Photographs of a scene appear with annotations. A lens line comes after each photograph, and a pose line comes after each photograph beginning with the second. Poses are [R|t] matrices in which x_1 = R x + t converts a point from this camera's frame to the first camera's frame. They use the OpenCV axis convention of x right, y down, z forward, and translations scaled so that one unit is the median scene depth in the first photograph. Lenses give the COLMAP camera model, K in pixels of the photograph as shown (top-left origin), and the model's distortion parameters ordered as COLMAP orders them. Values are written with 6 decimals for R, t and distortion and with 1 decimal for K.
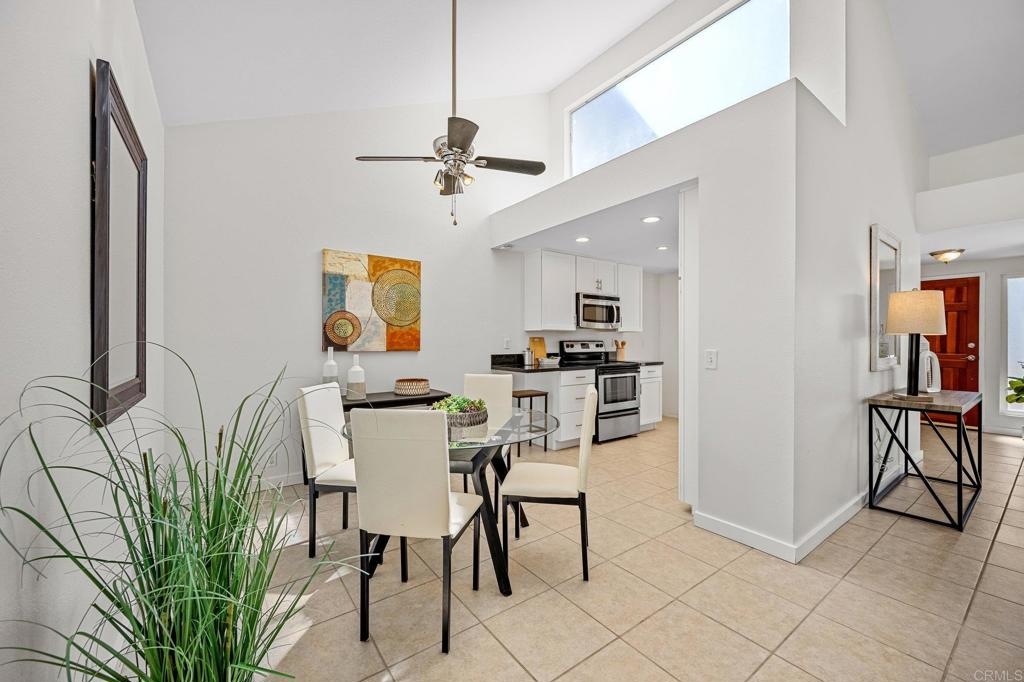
lens RADIAL K [[419.1, 0, 512.7], [0, 419.1, 337.6], [0, 0, 1]] dist [0.002630, 0.000057]
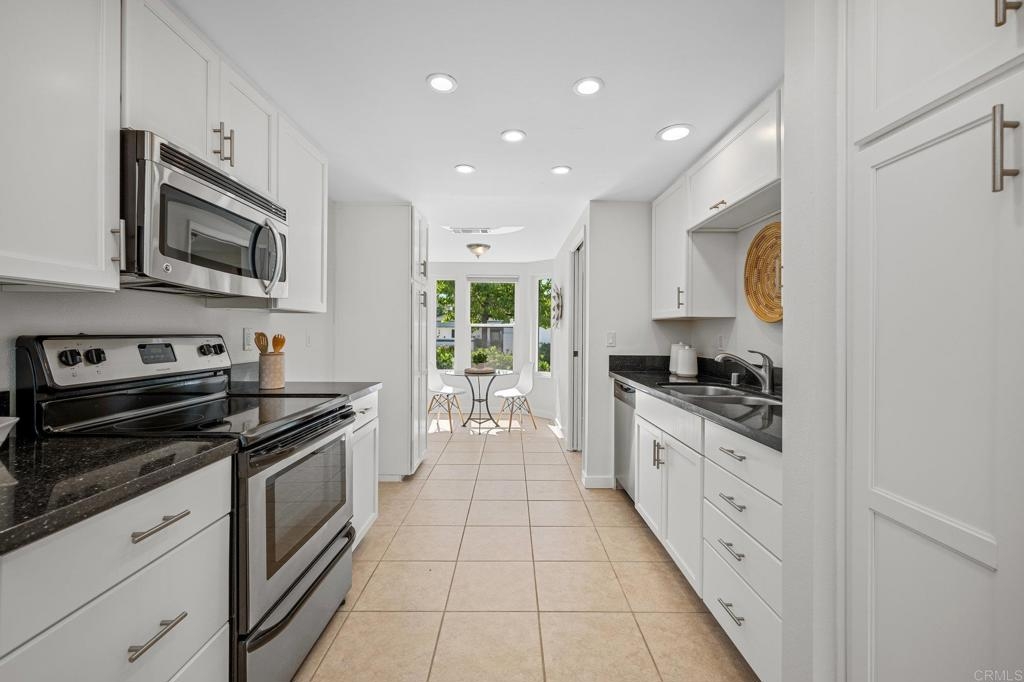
lens RADIAL K [[421.8, 0, 505.2], [0, 421.8, 329.5], [0, 0, 1]] dist [-0.000883, 0.000061]
pose [[0.604727, 0.009455, 0.796376, 0.095130], [-0.010569, 0.999937, -0.003846, 0.002842], [-0.796362, -0.006091, 0.604789, 0.694548]]
